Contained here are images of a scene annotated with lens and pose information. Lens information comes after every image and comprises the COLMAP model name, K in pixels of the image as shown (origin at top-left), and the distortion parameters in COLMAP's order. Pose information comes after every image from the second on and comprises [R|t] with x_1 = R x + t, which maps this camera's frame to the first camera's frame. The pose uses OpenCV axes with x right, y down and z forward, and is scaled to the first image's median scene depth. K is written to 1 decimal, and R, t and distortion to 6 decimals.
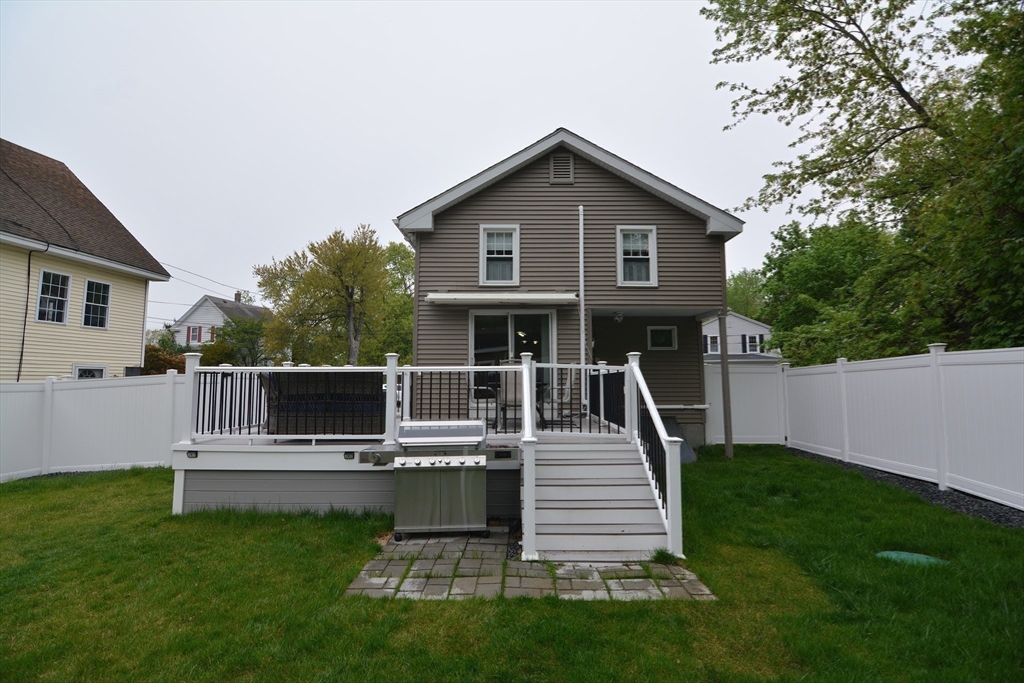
lens RADIAL K [[494.0, 0, 518.9], [0, 494.0, 335.6], [0, 0, 1]] dist [-0.011113, -0.007528]
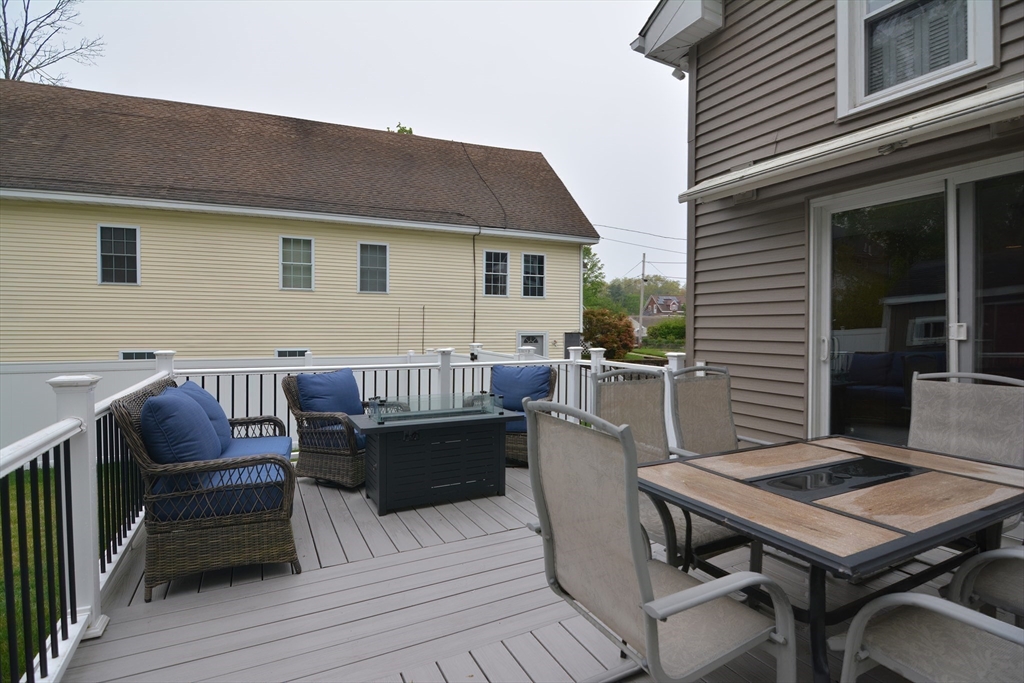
lens RADIAL K [[494.0, 0, 518.9], [0, 494.0, 335.6], [0, 0, 1]] dist [-0.011113, -0.007528]
pose [[0.475199, 0.012991, -0.879782, 0.106198], [0.074495, 0.995707, 0.054941, 0.008151], [0.876719, -0.091647, 0.472192, 0.640701]]
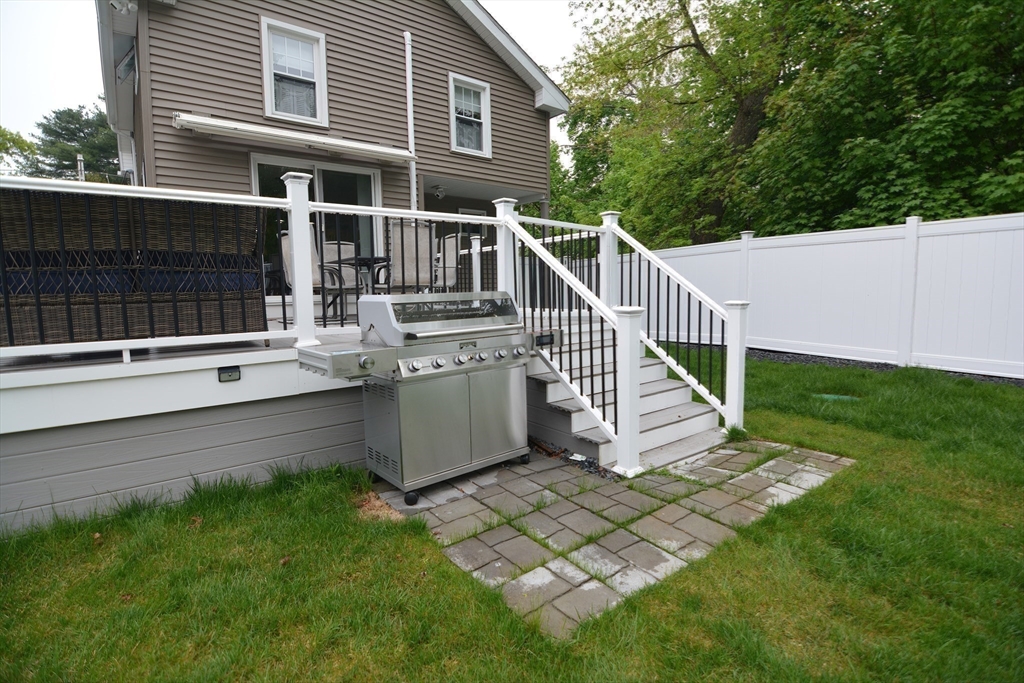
lens RADIAL K [[494.0, 0, 518.9], [0, 494.0, 335.6], [0, 0, 1]] dist [-0.011113, -0.007528]
pose [[0.787909, -0.068046, 0.612020, -0.230401], [-0.041836, 0.985664, 0.163449, 0.062745], [-0.614368, -0.154388, 0.773767, 0.249427]]
